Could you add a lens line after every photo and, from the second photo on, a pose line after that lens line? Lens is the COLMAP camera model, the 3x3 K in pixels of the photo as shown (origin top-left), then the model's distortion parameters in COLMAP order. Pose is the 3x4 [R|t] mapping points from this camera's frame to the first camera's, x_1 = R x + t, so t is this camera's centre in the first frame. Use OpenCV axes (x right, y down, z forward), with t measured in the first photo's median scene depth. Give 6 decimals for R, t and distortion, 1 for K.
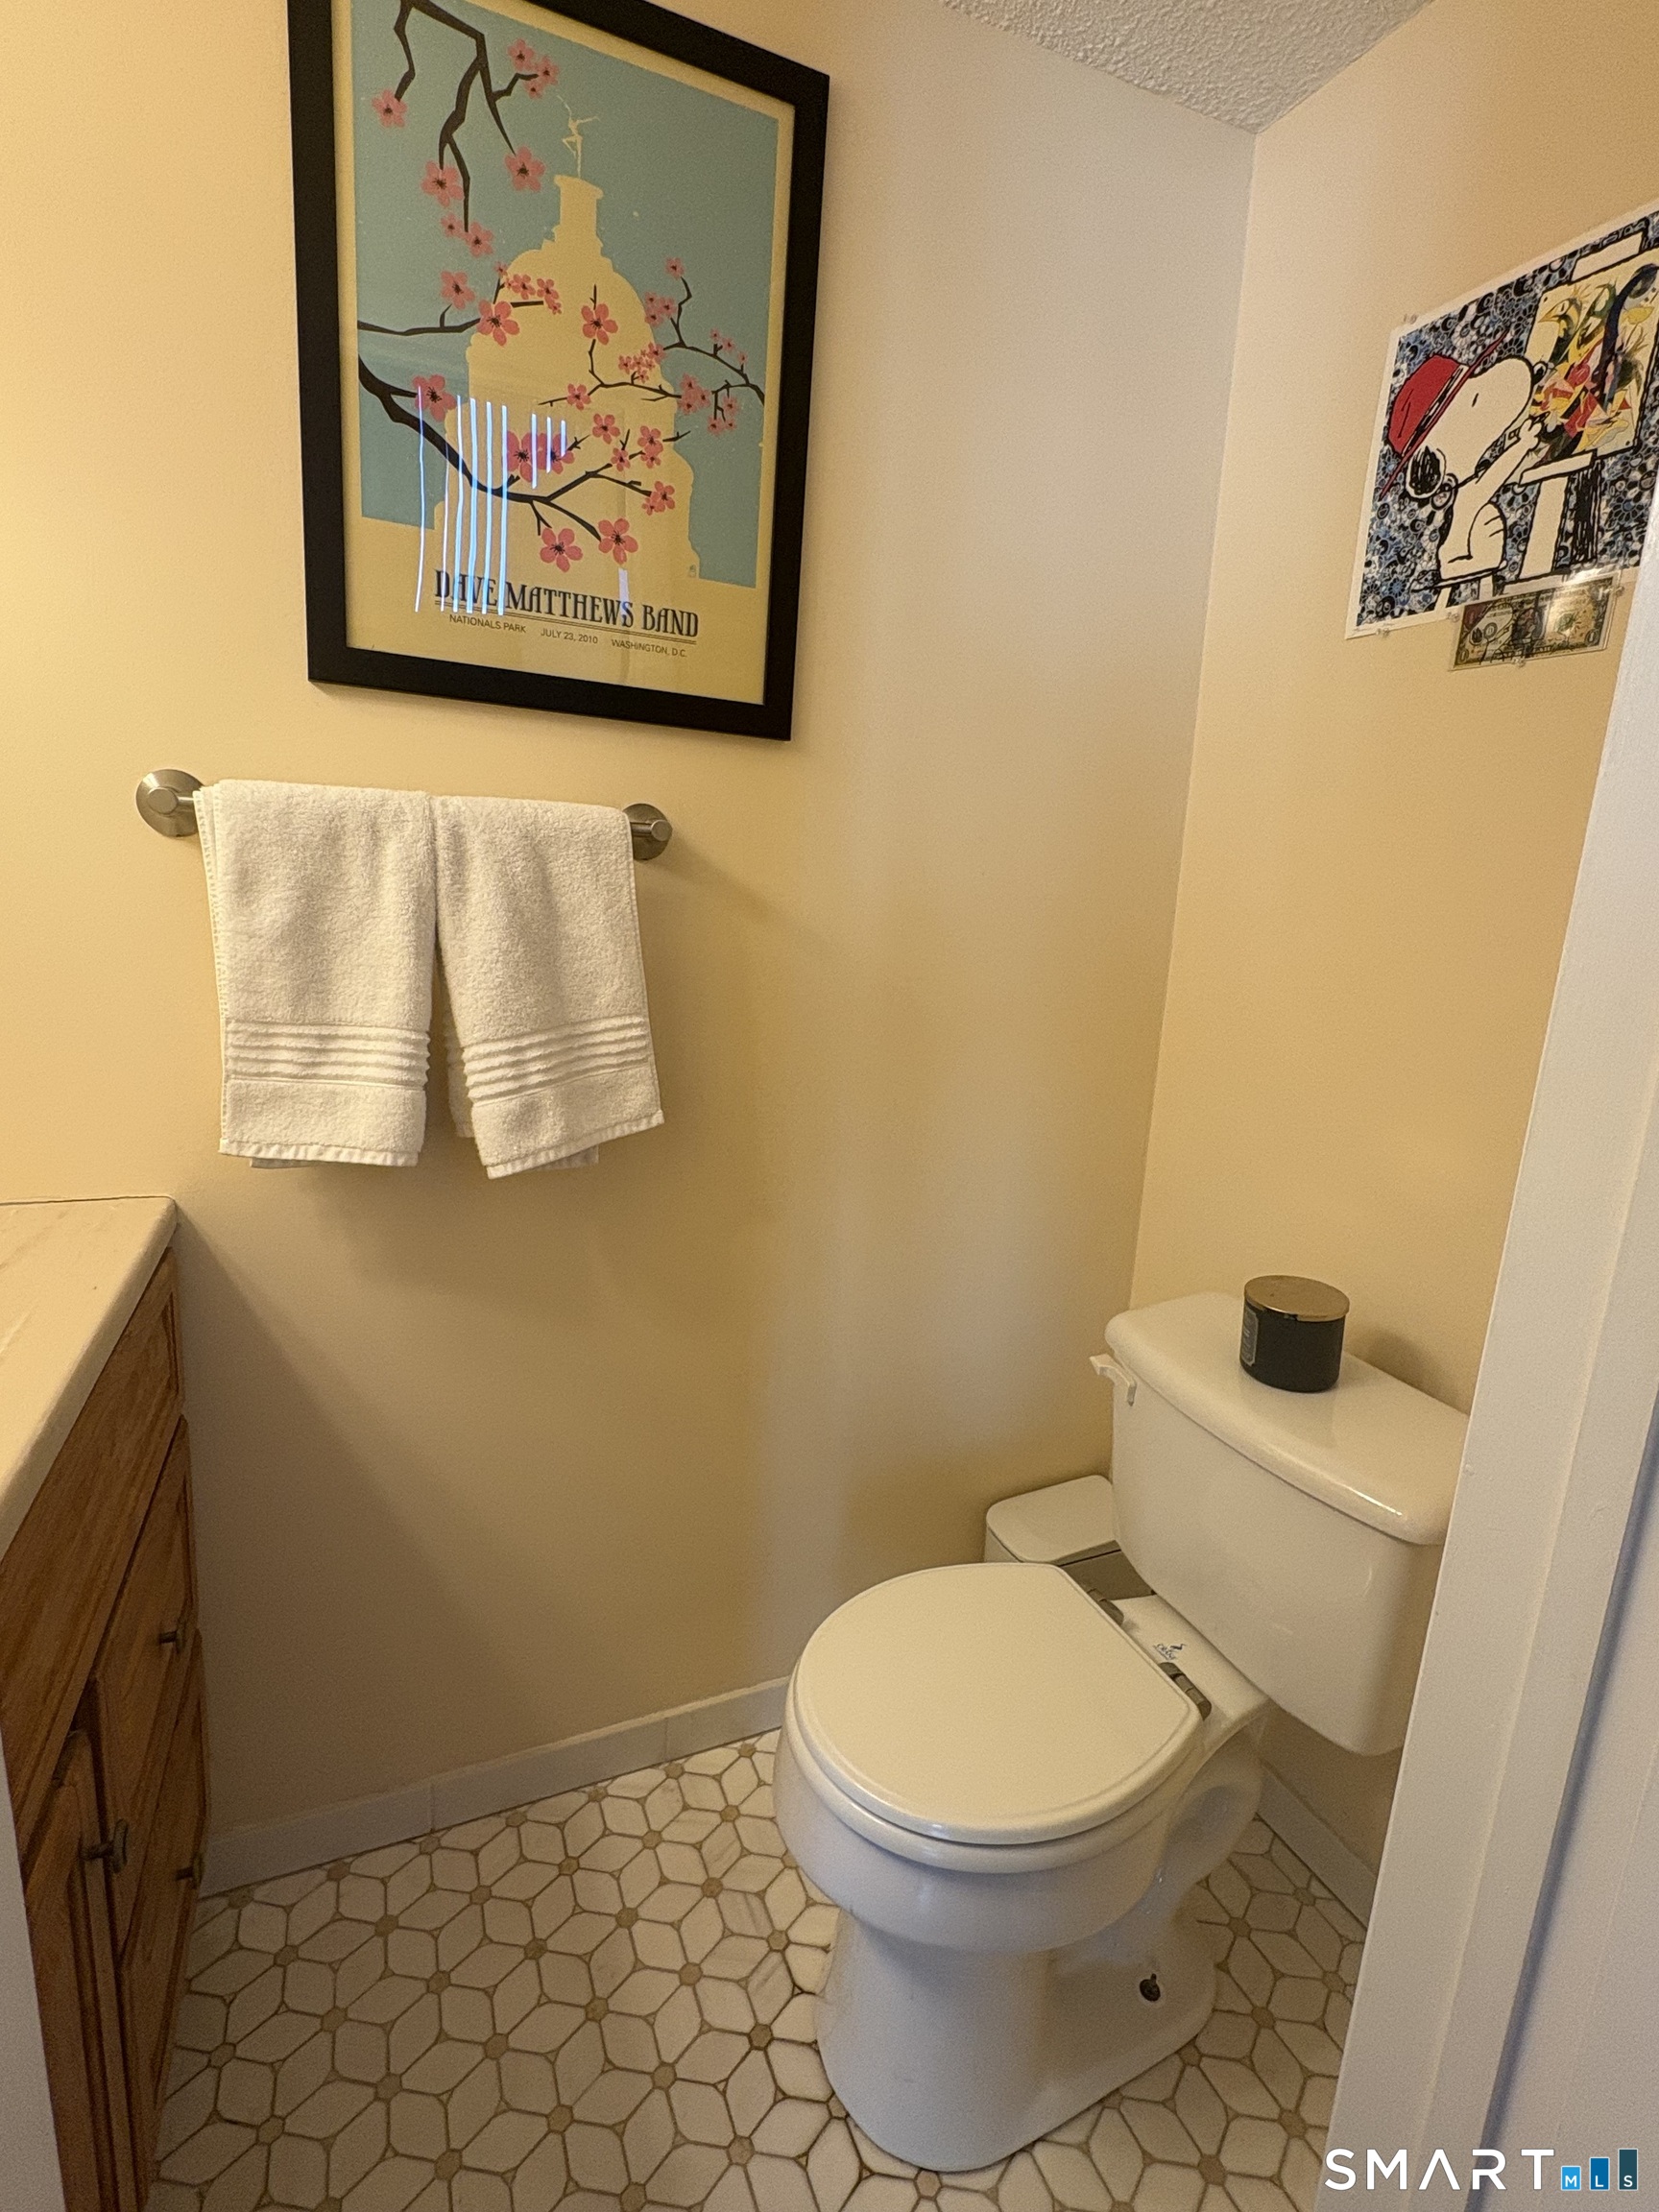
lens RADIAL K [[1061.6, 0, 823.8], [0, 1061.6, 1100.6], [0, 0, 1]] dist [0.000232, -0.001098]
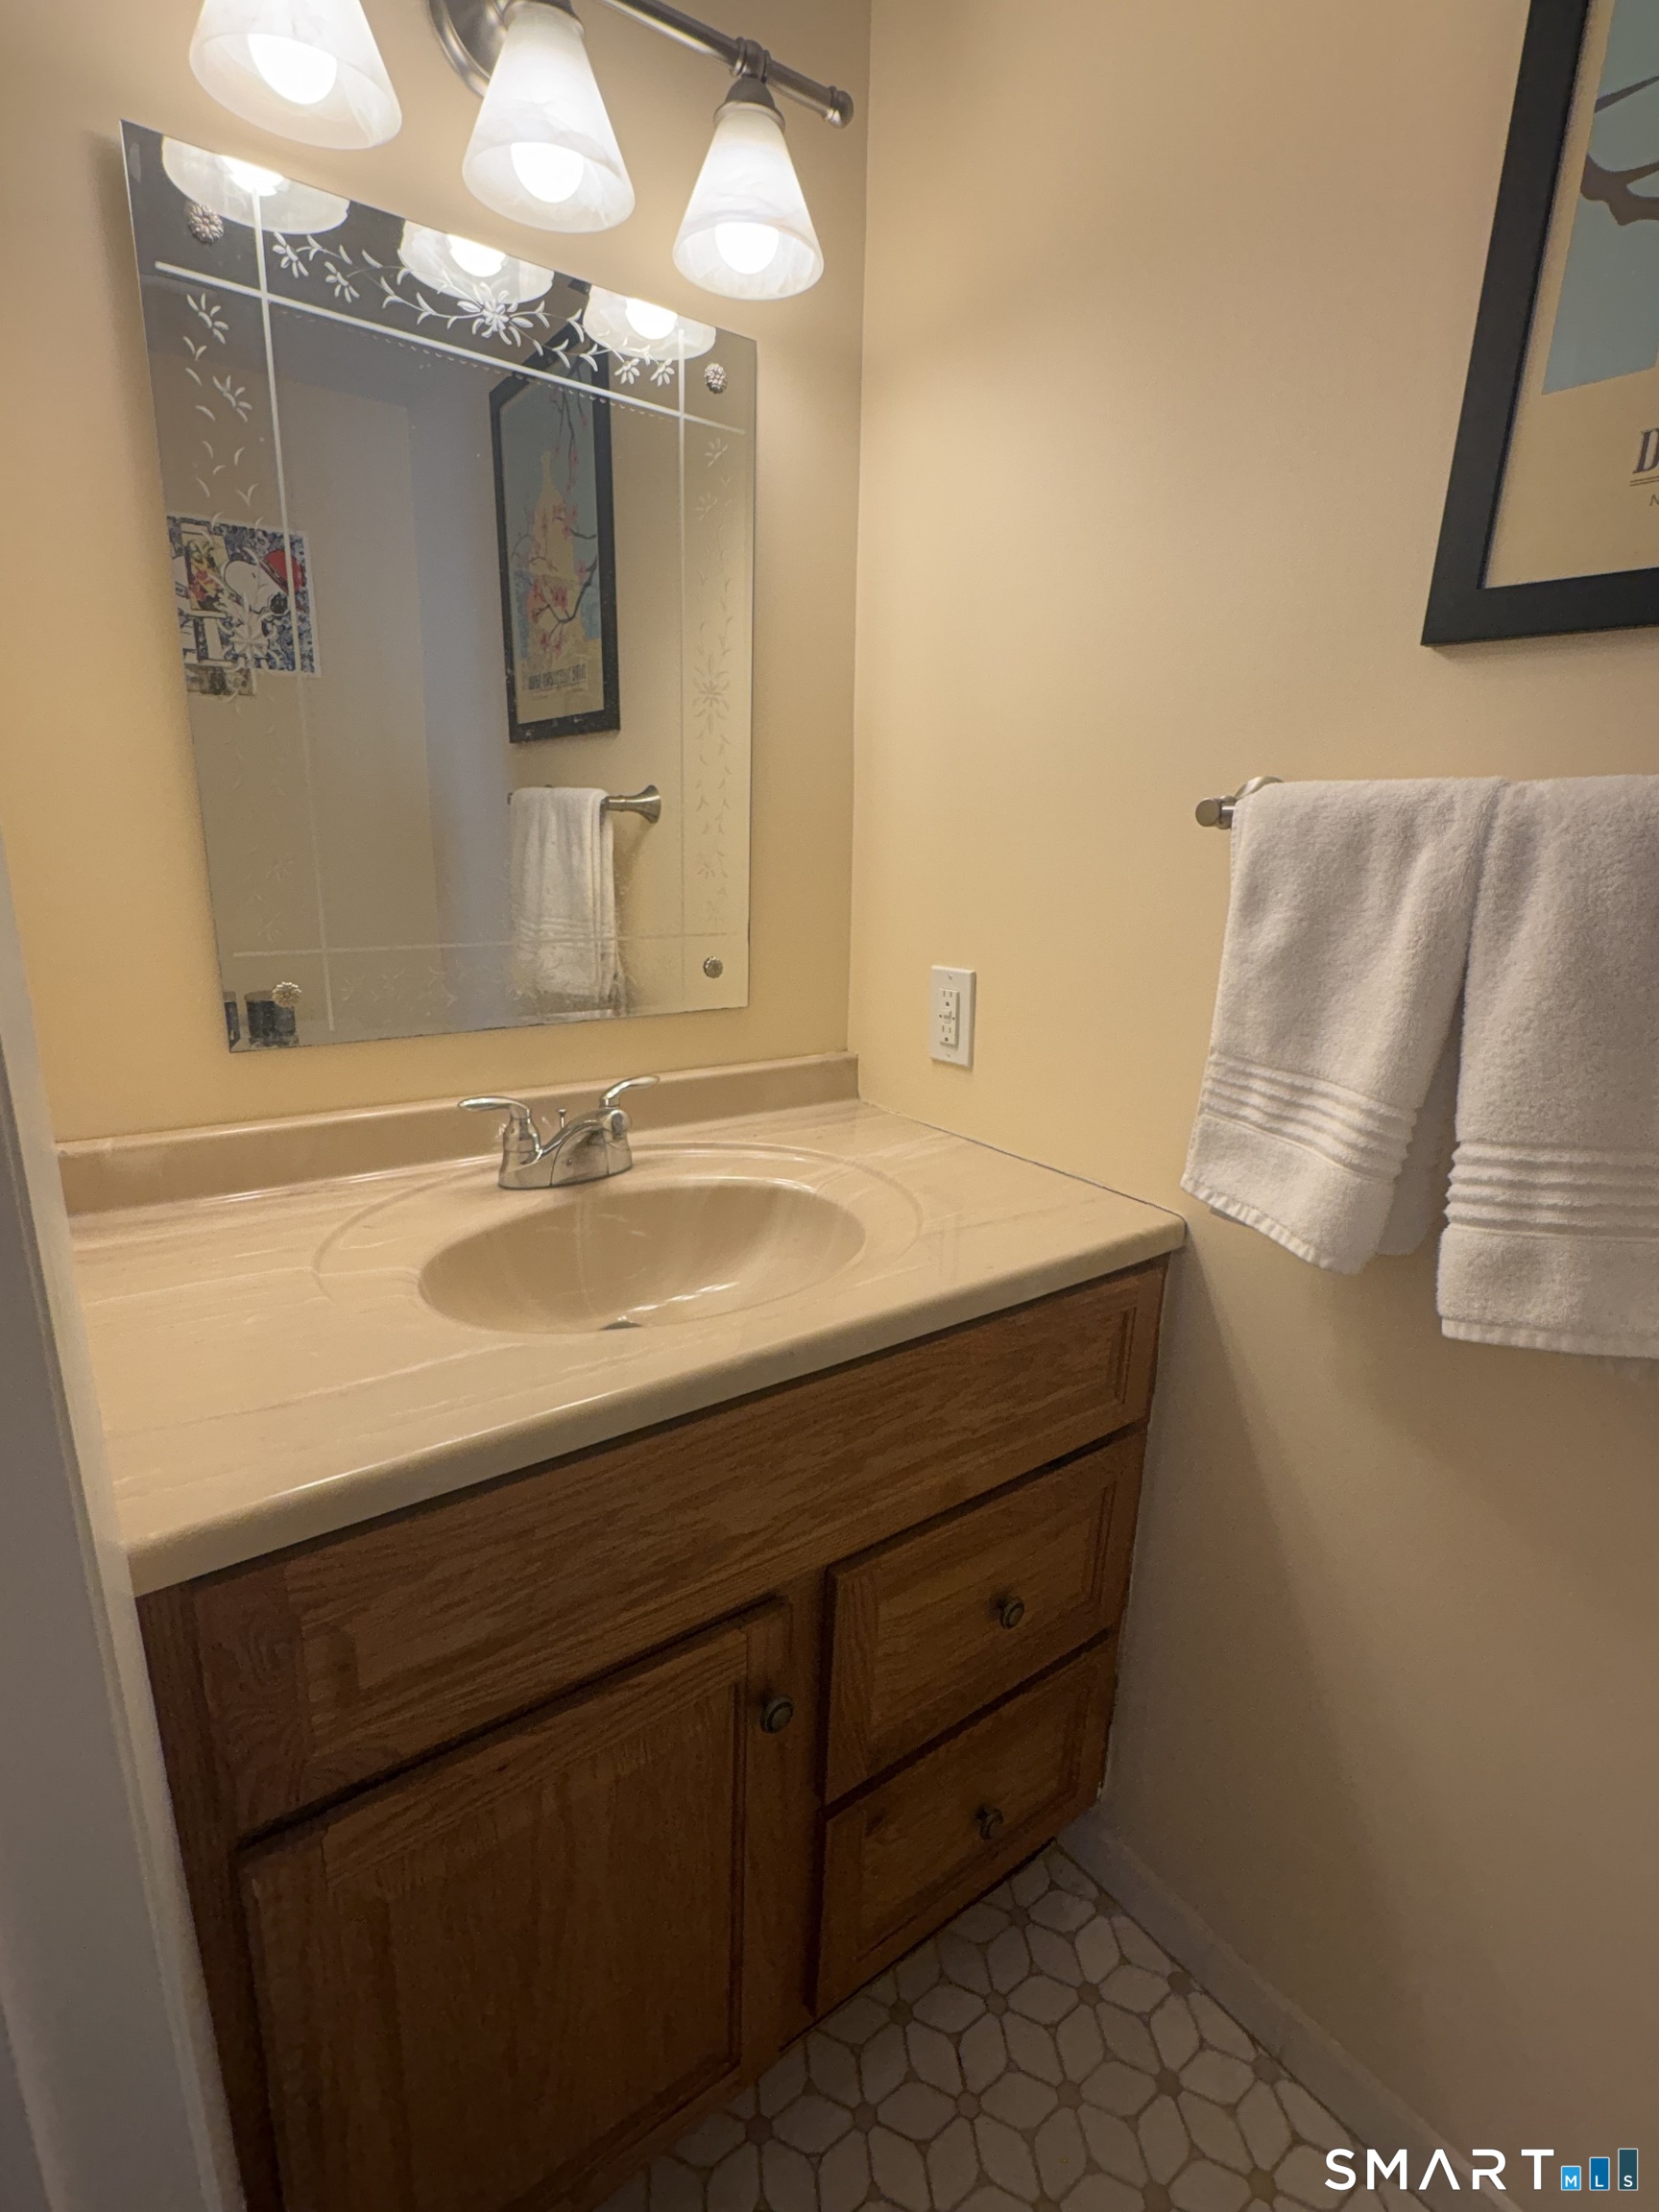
lens RADIAL K [[1061.6, 0, 824.3], [0, 1061.6, 1107.4], [0, 0, 1]] dist [0.000232, -0.001098]
pose [[0.243637, 0.206752, -0.947573, 0.223483], [-0.214788, 0.964256, 0.155166, -0.094372], [0.945784, 0.165724, 0.279336, 0.423490]]
